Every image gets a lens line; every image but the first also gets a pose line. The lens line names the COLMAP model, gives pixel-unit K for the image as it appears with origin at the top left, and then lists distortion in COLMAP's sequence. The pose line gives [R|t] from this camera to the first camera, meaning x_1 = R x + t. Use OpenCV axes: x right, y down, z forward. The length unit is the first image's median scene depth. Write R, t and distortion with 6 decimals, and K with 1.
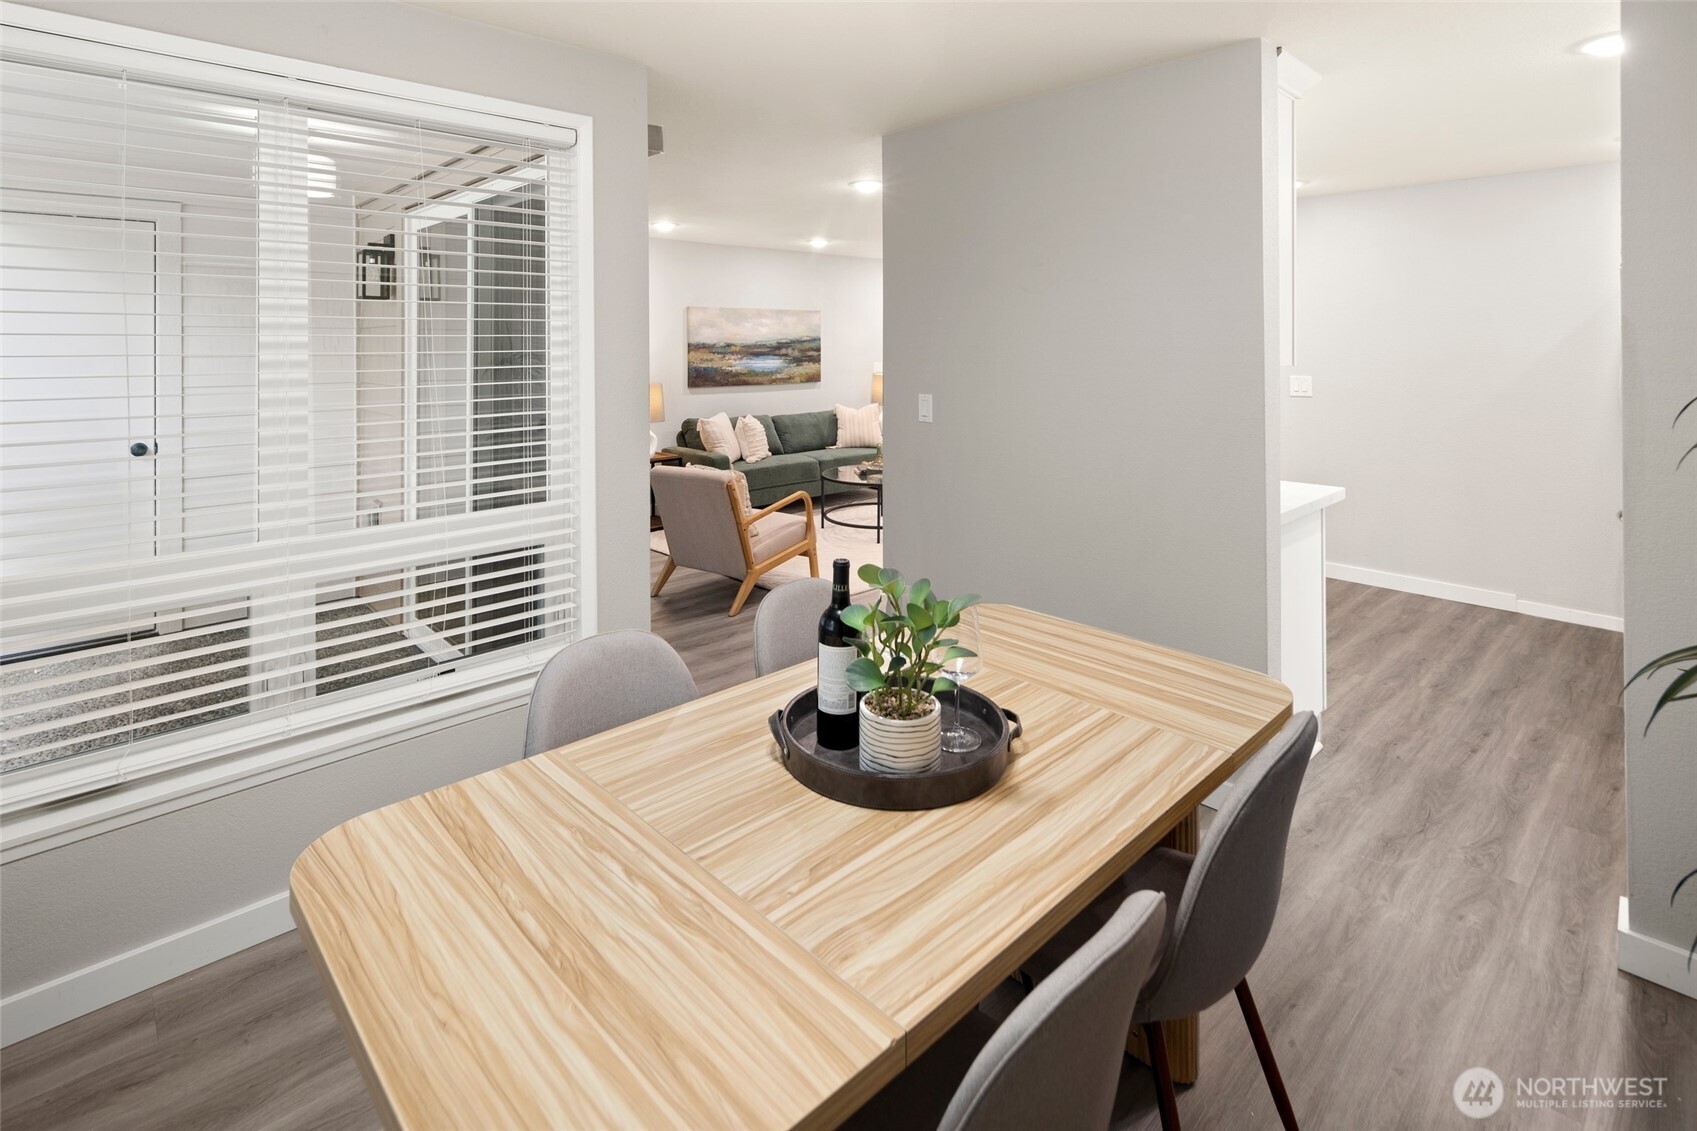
lens RADIAL K [[828.5, 0, 848.7], [0, 828.5, 343.9], [0, 0, 1]] dist [-0.002387, -0.000874]
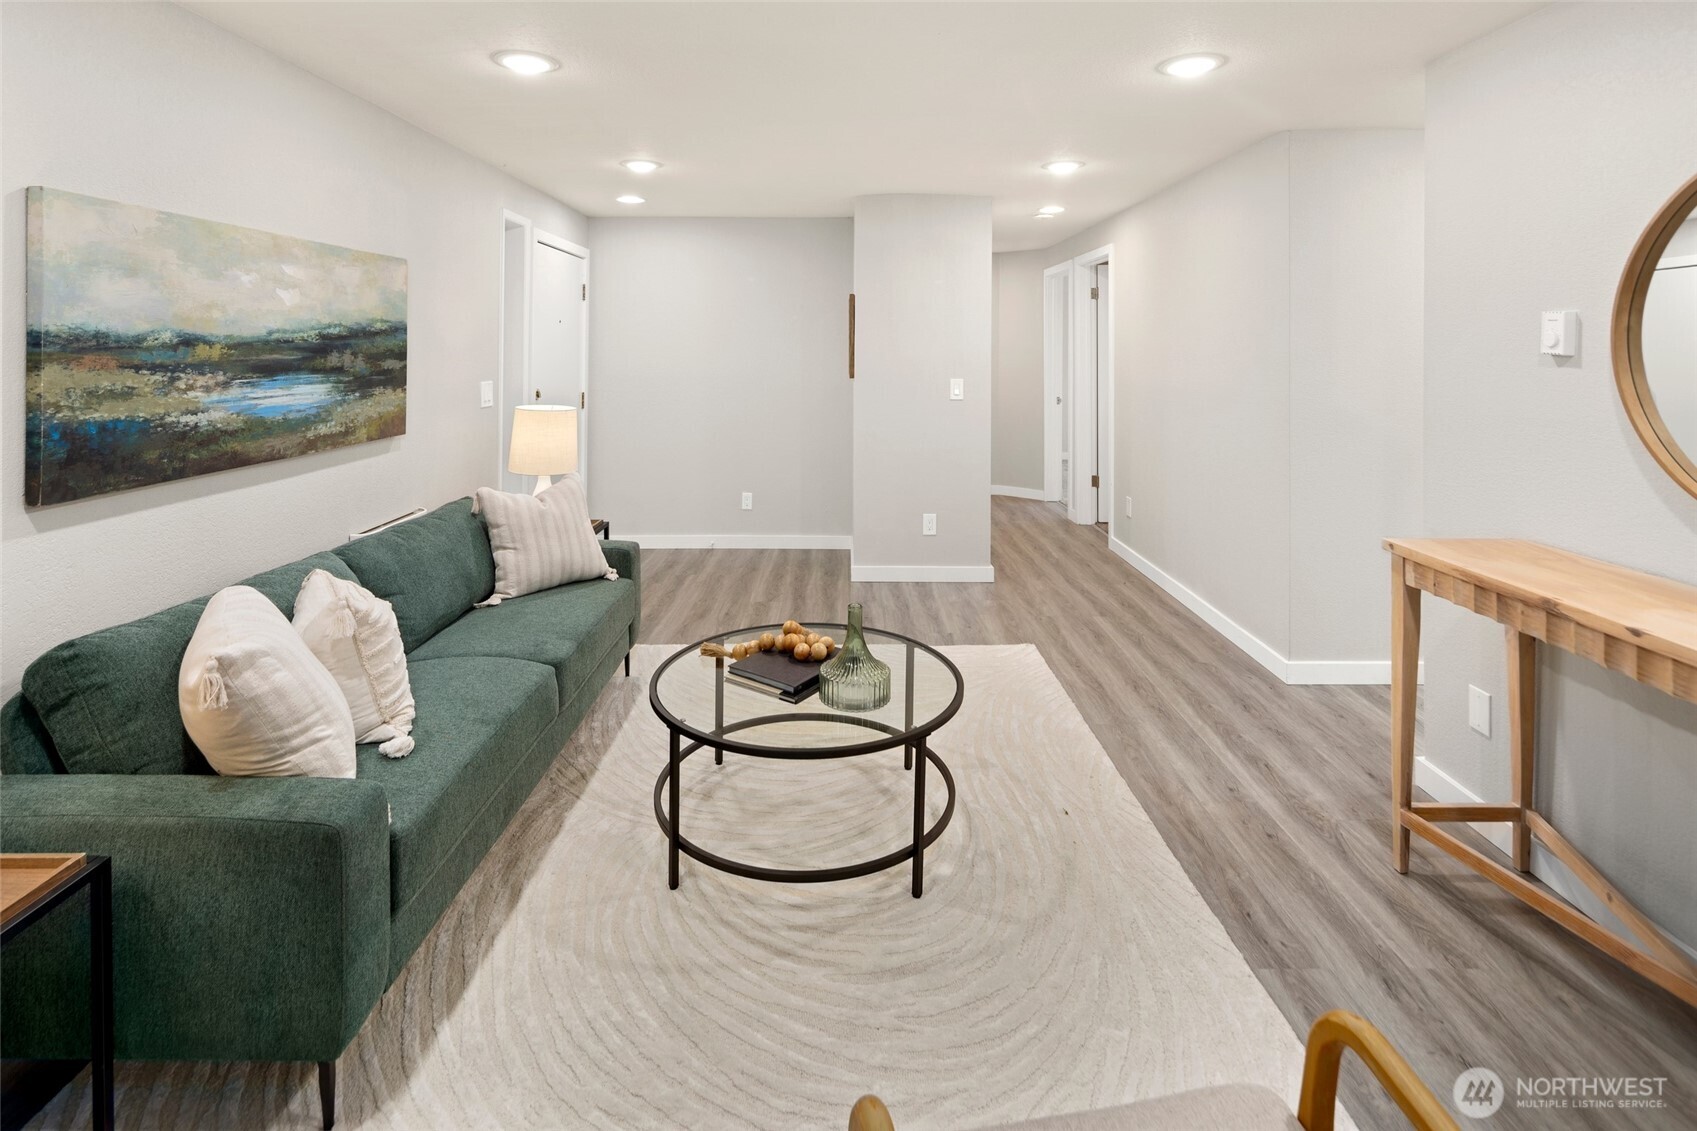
lens RADIAL K [[828.5, 0, 848.7], [0, 828.5, 343.9], [0, 0, 1]] dist [-0.002387, -0.000874]
pose [[0.684806, 0.007333, 0.728689, -0.197955], [-0.005398, 0.999973, -0.004991, 0.002813], [-0.728706, -0.000515, 0.684827, 0.620472]]
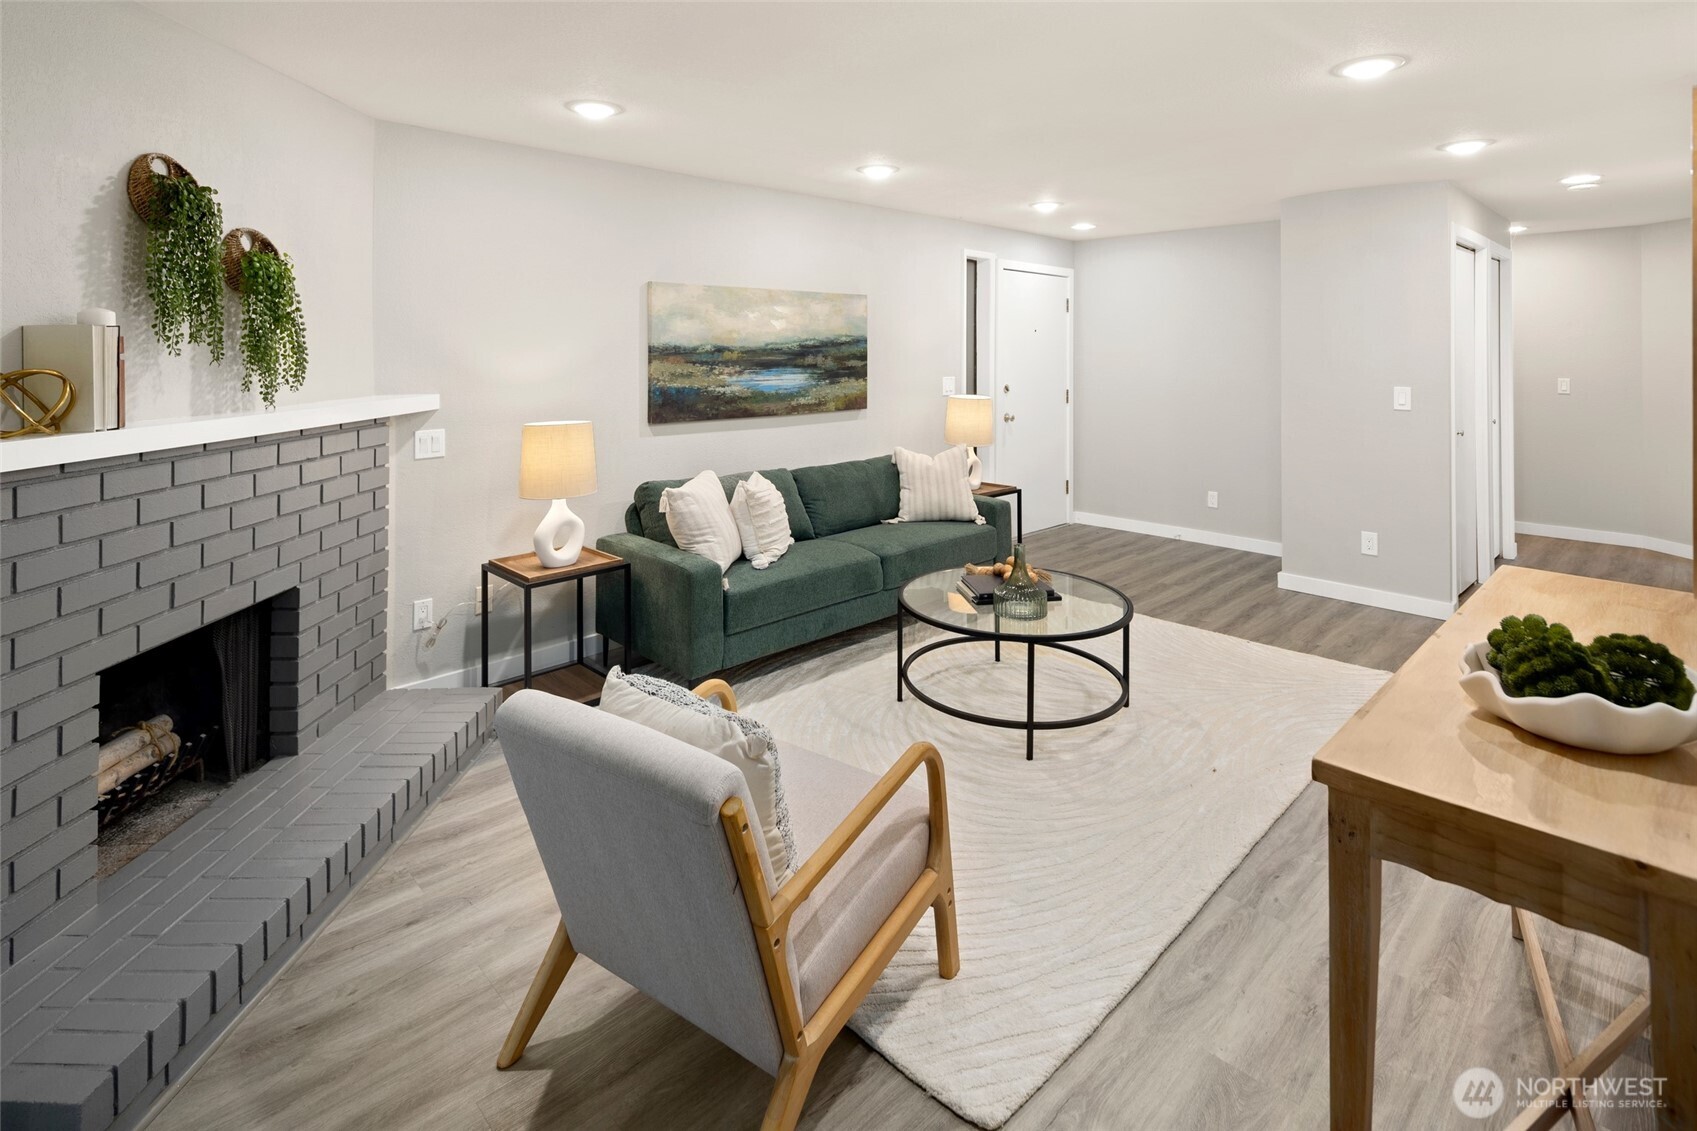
lens RADIAL K [[836.5, 0, 849.5], [0, 836.5, 341.1], [0, 0, 1]] dist [-0.001065, -0.000784]
pose [[0.999886, 0.003568, 0.014686, -0.061692], [-0.003454, 0.999964, -0.007769, -0.000141], [-0.014714, 0.007718, 0.999862, 0.406656]]
